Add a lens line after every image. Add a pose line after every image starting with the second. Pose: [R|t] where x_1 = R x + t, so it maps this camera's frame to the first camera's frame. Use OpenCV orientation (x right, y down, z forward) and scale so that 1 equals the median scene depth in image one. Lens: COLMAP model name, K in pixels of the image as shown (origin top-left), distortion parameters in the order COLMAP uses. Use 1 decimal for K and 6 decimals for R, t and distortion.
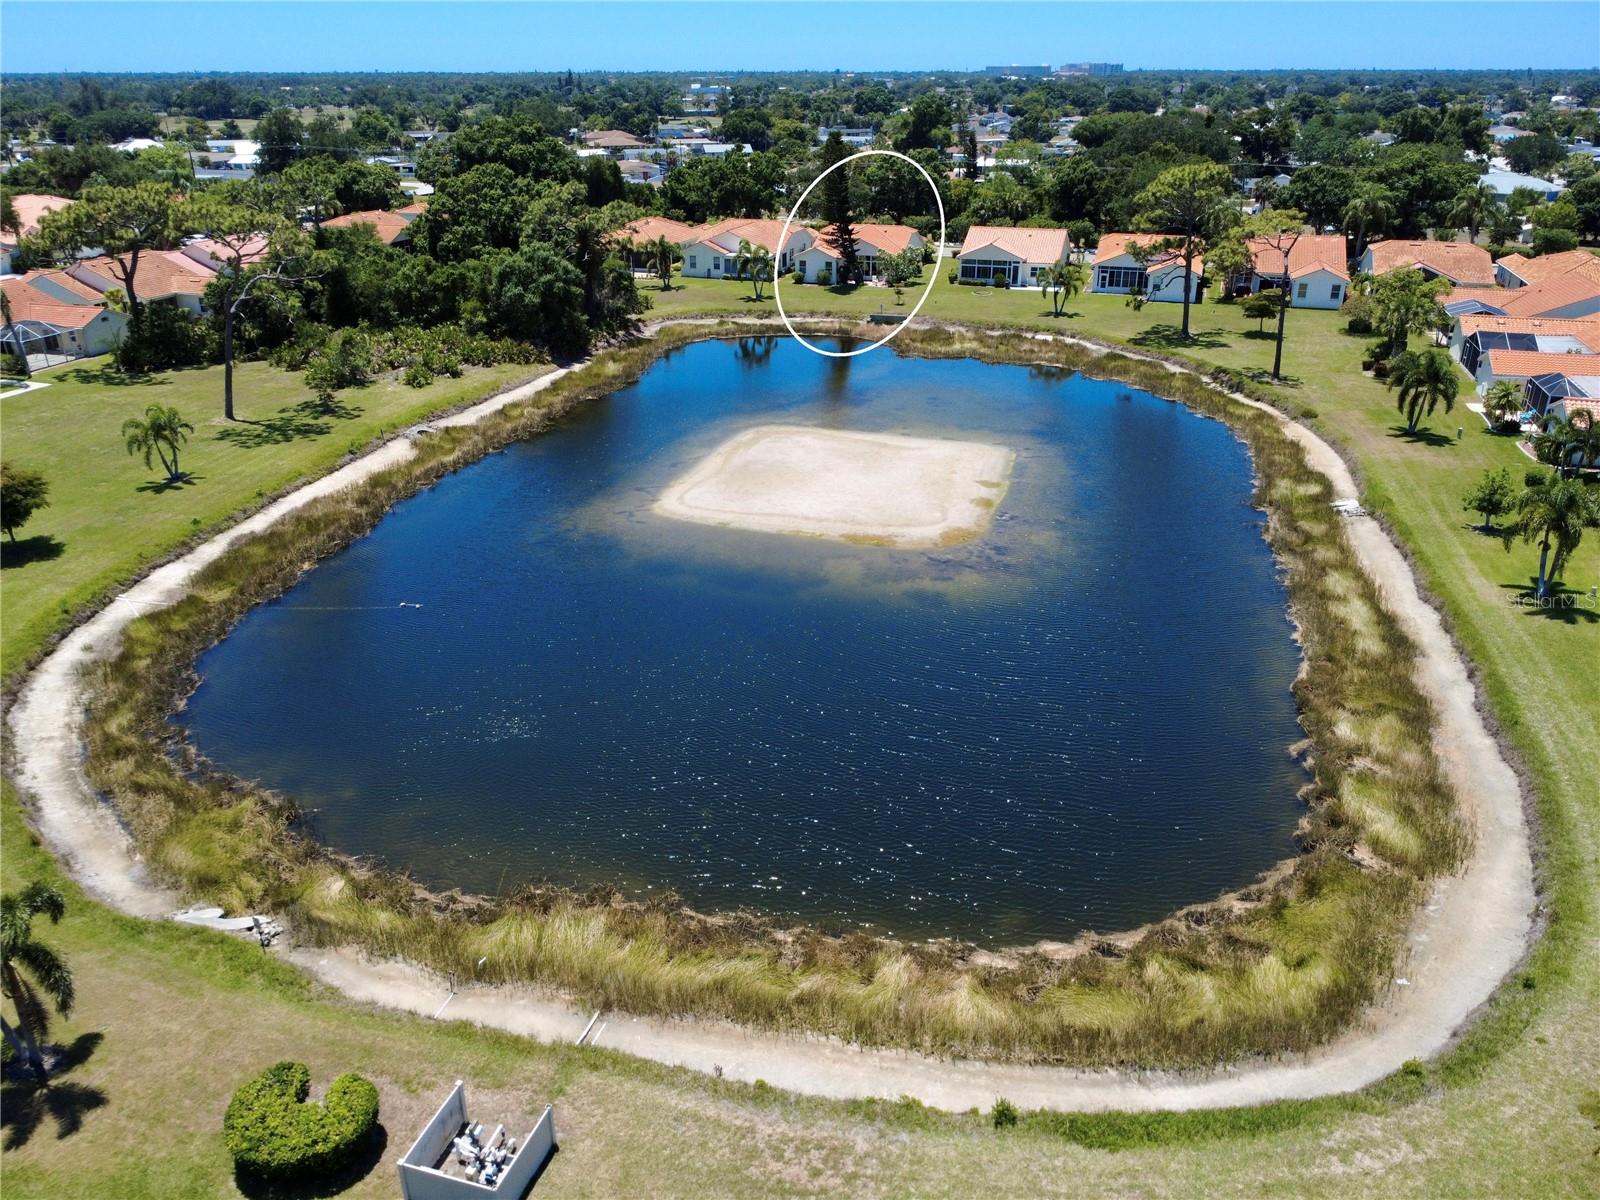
lens RADIAL K [[1201.6, 0, 800.0], [0, 1201.6, 600.0], [0, 0, 1]] dist [0.004785, 0.001295]
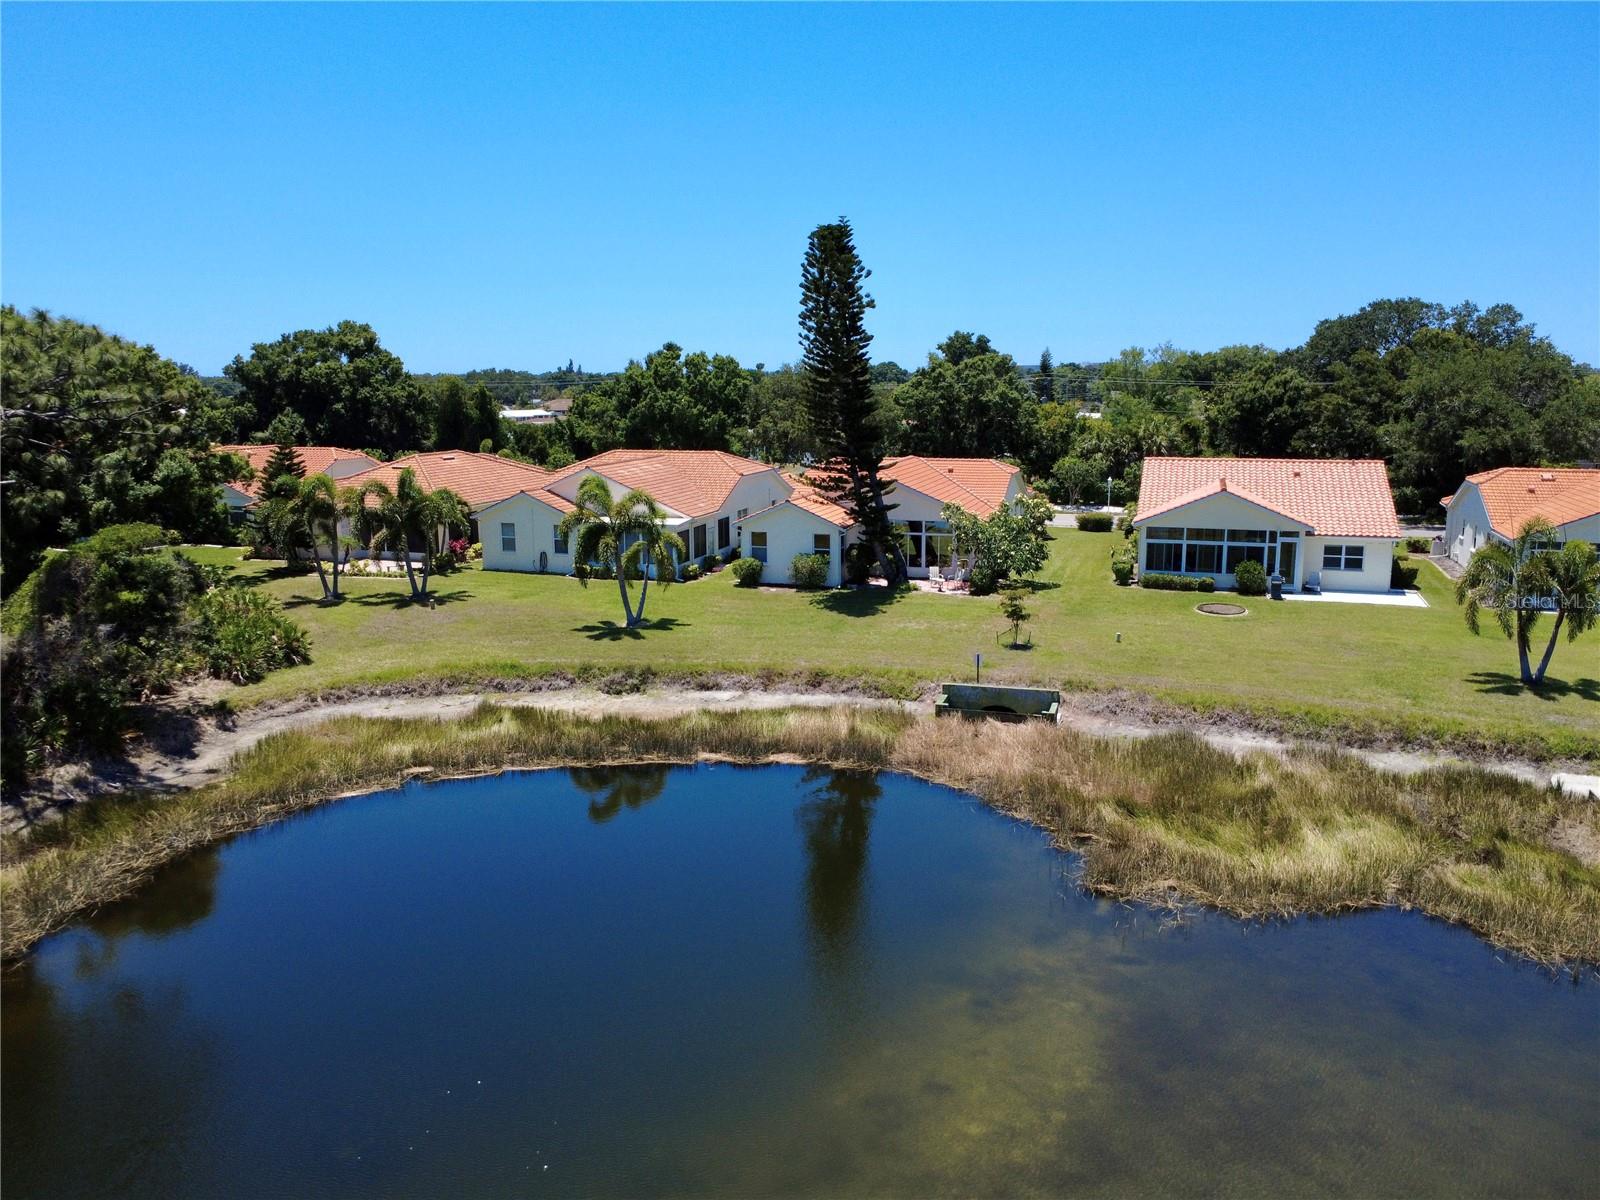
lens RADIAL K [[1201.6, 0, 800.0], [0, 1201.6, 600.0], [0, 0, 1]] dist [0.004785, 0.001295]
pose [[0.999964, -0.002618, -0.008071, 0.019730], [0.000695, 0.973291, -0.229573, -0.166141], [0.008457, 0.229559, 0.973258, 0.608133]]
